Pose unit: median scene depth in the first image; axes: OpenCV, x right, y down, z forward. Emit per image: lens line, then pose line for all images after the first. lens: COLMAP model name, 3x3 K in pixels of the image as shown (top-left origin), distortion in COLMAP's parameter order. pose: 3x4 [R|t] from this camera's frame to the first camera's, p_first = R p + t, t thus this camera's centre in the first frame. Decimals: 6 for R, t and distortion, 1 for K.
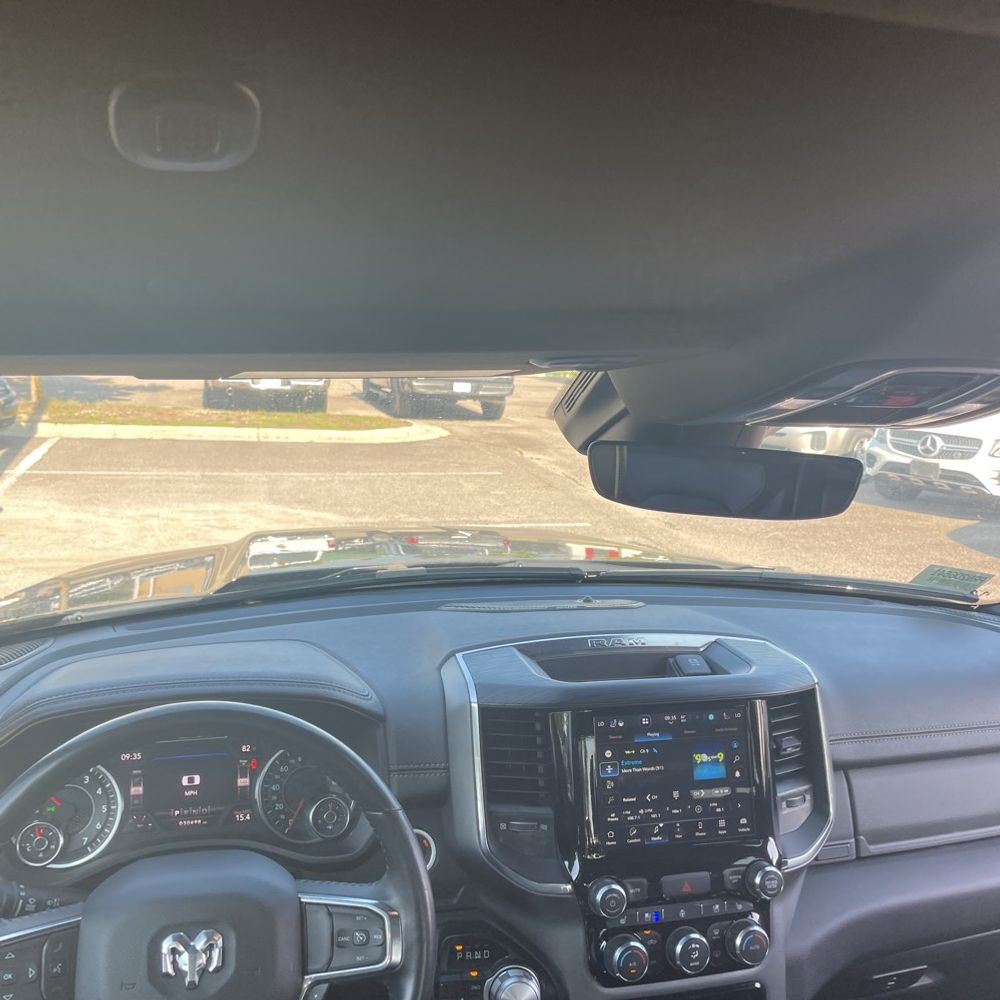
lens RADIAL K [[964.7, 0, 496.4], [0, 964.7, 484.7], [0, 0, 1]] dist [0.081698, -0.147837]
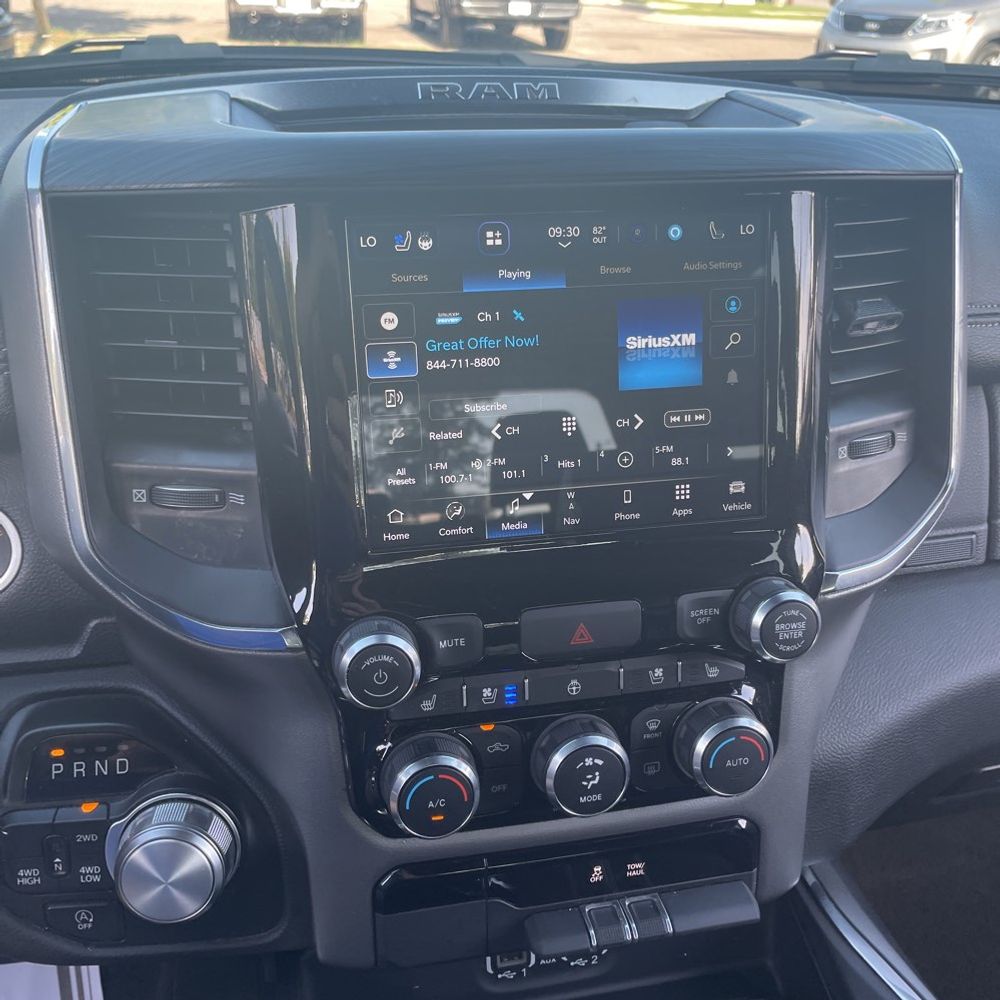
lens RADIAL K [[997.2, 0, 501.7], [0, 997.2, 502.7], [0, 0, 1]] dist [0.096754, -0.135687]
pose [[0.998347, 0.010079, -0.056588, 0.186315], [0.009825, 0.940088, 0.340790, 0.214974], [0.056632, -0.340782, 0.938435, 0.620573]]
